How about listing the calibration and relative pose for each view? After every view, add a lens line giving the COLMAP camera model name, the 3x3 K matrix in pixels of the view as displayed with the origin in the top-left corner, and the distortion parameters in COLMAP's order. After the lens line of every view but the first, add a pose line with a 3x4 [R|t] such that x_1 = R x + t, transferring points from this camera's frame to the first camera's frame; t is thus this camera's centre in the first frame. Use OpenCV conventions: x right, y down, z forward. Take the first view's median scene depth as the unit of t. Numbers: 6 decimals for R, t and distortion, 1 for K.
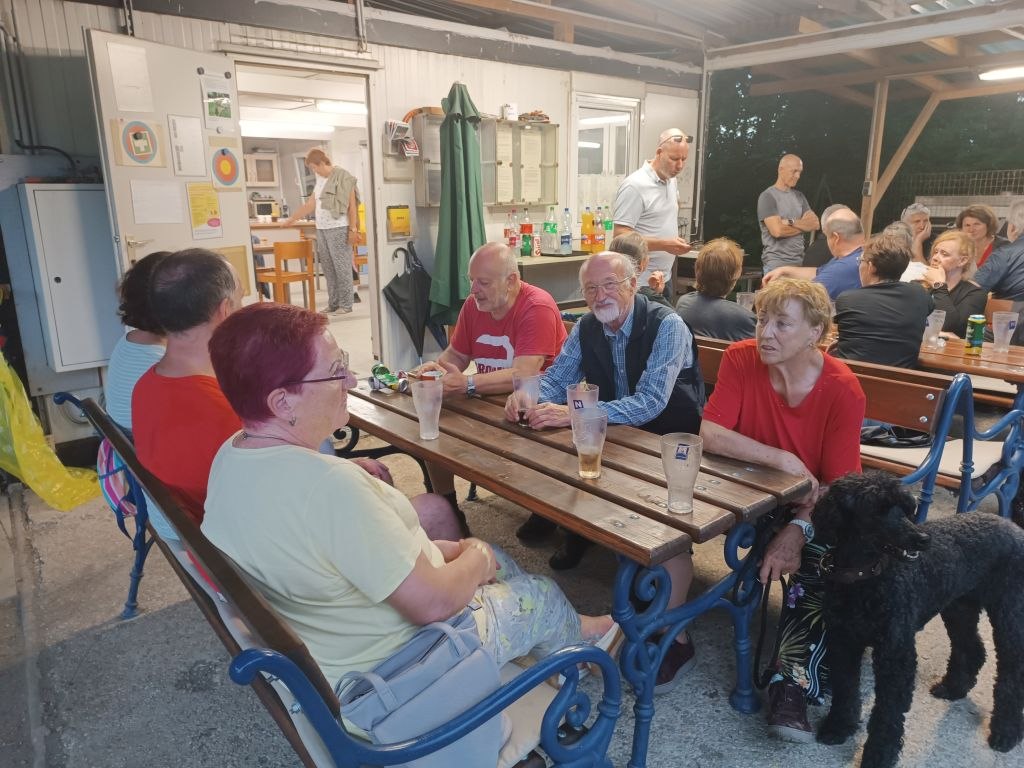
lens RADIAL K [[739.4, 0, 512.0], [0, 739.4, 384.0], [0, 0, 1]] dist [0.021311, -0.007438]
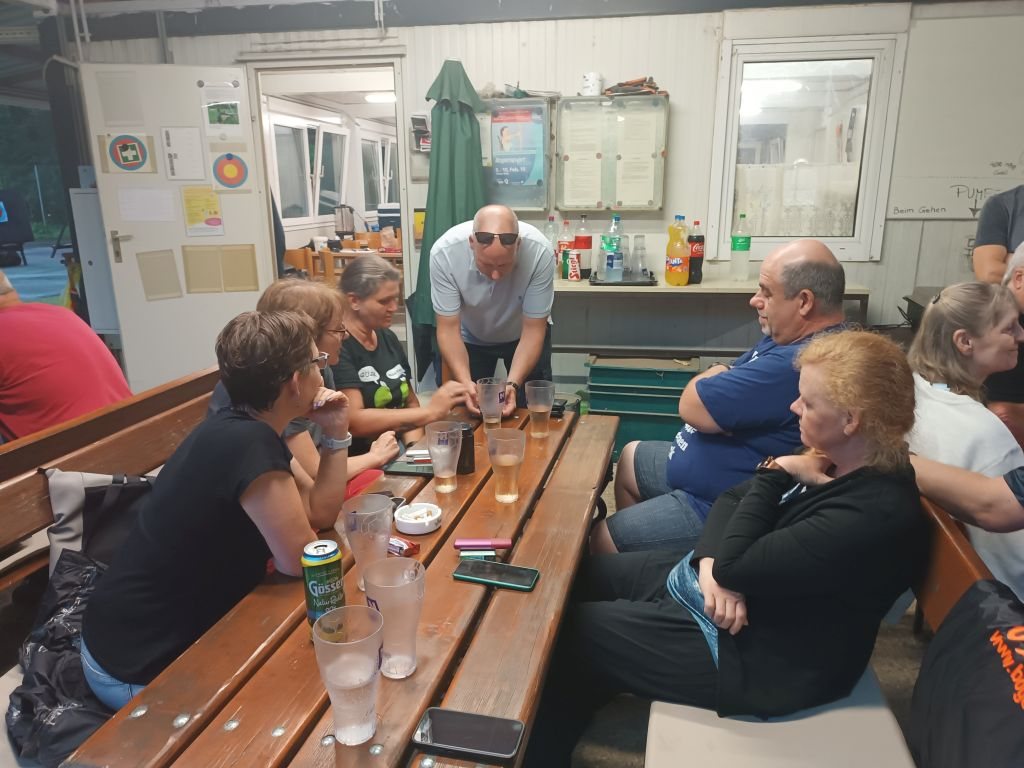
lens RADIAL K [[739.4, 0, 512.0], [0, 739.4, 384.0], [0, 0, 1]] dist [0.021311, -0.007438]
pose [[0.634684, 0.199548, -0.746563, 0.556243], [-0.188422, 0.976888, 0.100926, -0.132441], [0.749449, 0.076613, 0.657615, 0.468847]]
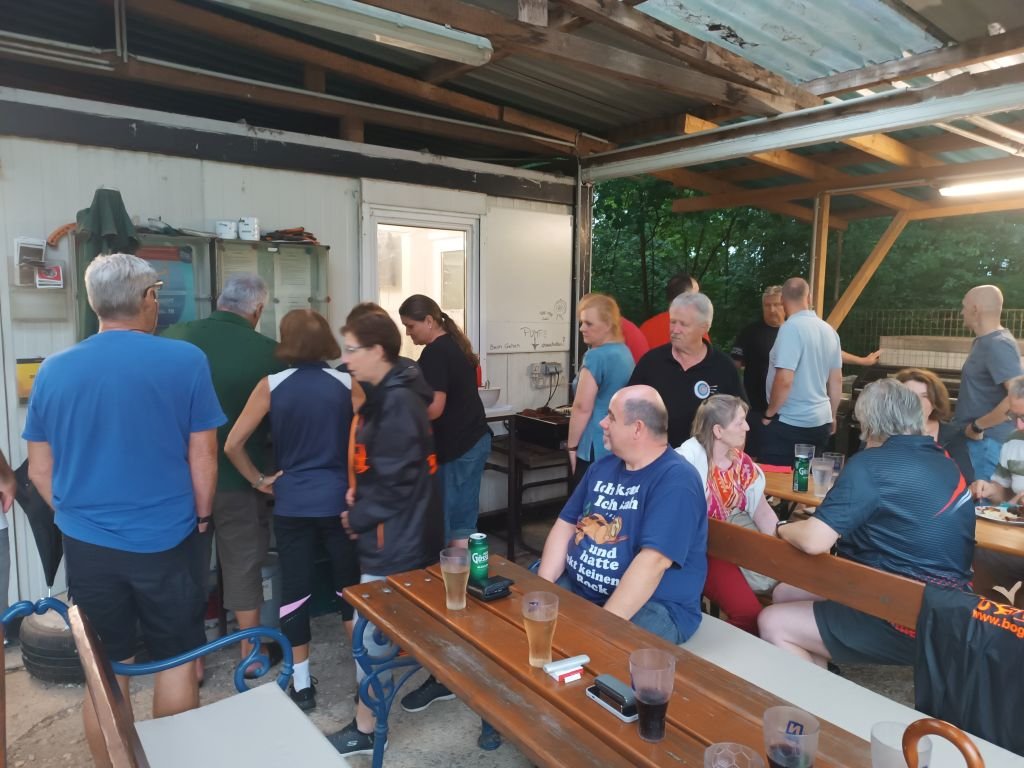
lens RADIAL K [[739.4, 0, 512.0], [0, 739.4, 384.0], [0, 0, 1]] dist [0.021311, -0.007438]
pose [[0.998486, 0.020563, -0.051013, 0.290499], [-0.027543, 0.989749, -0.140138, -0.121977], [0.047608, 0.141331, 0.988817, 0.315684]]
